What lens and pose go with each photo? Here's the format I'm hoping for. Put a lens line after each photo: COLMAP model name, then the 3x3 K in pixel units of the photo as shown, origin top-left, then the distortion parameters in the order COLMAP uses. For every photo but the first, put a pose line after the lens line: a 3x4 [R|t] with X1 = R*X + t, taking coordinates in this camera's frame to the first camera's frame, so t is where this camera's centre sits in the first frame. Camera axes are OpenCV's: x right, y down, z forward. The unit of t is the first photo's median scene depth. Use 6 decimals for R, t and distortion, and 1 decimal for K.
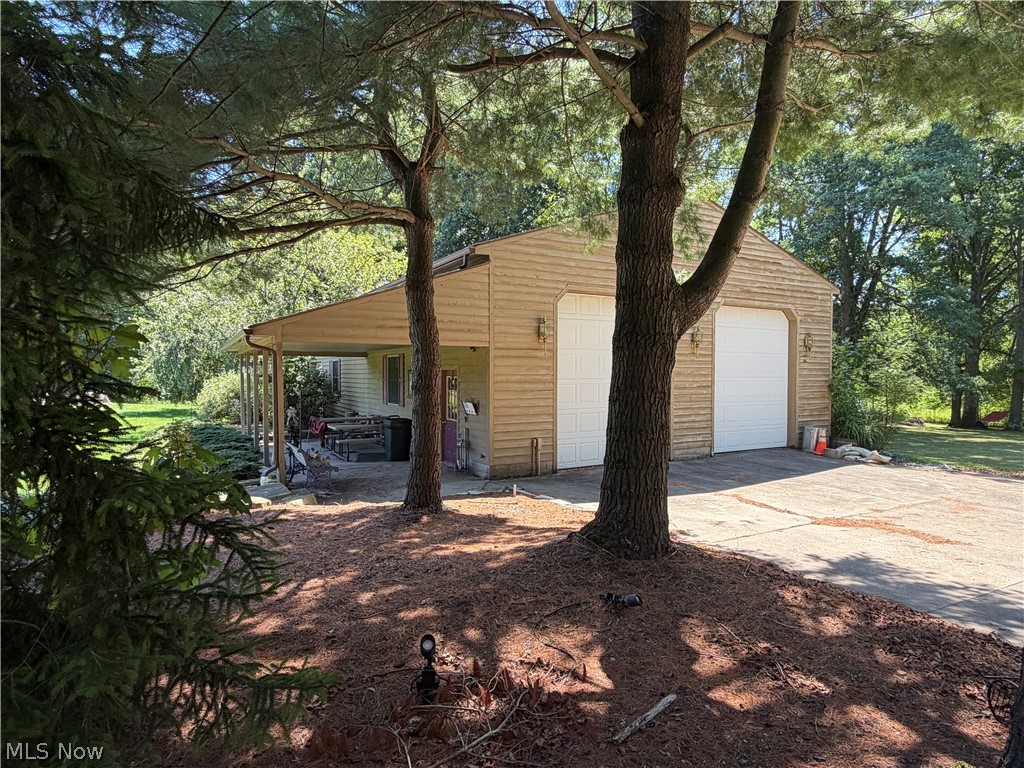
lens RADIAL K [[569.5, 0, 512.0], [0, 569.5, 384.0], [0, 0, 1]] dist [0.002781, -0.001403]
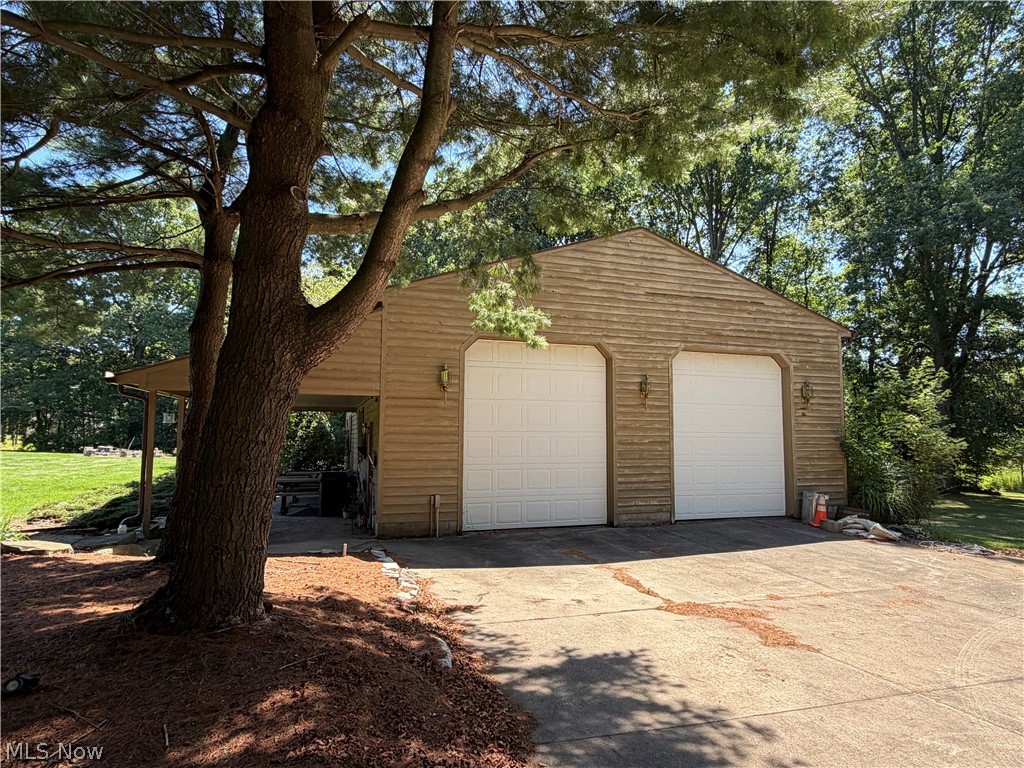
lens RADIAL K [[569.5, 0, 512.0], [0, 569.5, 384.0], [0, 0, 1]] dist [0.002781, -0.001403]
pose [[0.981024, -0.011306, -0.193556, 0.344728], [-0.009866, 0.994094, -0.108073, 0.014938], [0.193635, 0.107932, 0.975119, 0.106625]]
